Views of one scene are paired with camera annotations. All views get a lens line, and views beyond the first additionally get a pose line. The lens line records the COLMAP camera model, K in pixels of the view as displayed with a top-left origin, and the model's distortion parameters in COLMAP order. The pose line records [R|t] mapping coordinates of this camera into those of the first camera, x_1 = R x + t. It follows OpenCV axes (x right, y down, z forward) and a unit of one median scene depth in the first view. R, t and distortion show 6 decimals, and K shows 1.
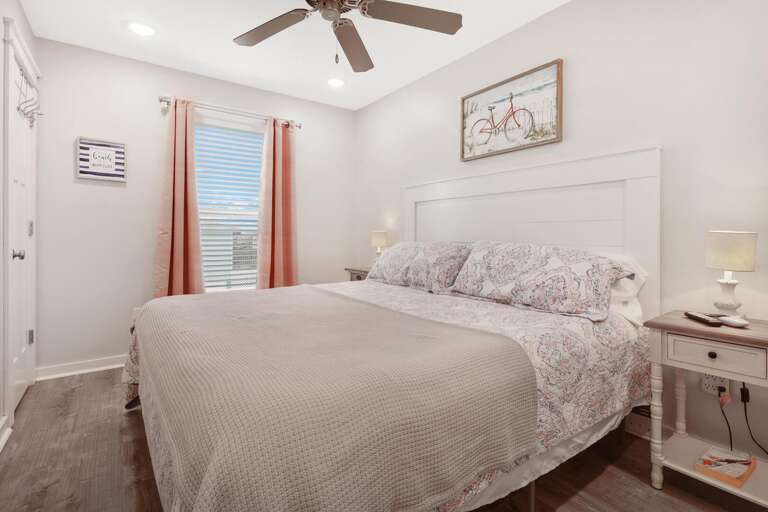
lens RADIAL K [[373.1, 0, 364.0], [0, 373.1, 234.7], [0, 0, 1]] dist [0.003954, 0.000669]
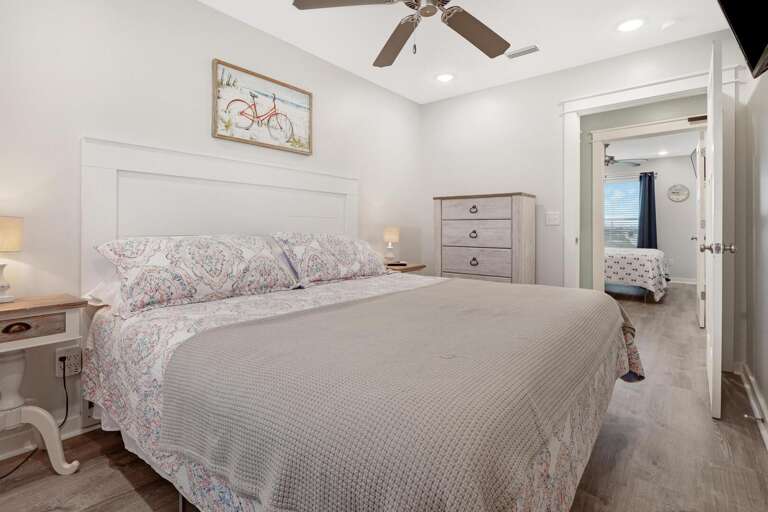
lens RADIAL K [[373.1, 0, 385.0], [0, 373.1, 227.7], [0, 0, 1]] dist [0.003954, 0.000669]
pose [[-0.284515, 0.000492, 0.958671, -0.714760], [-0.004333, 0.999989, -0.001799, 0.004011], [-0.958662, -0.004666, -0.284510, 0.991051]]
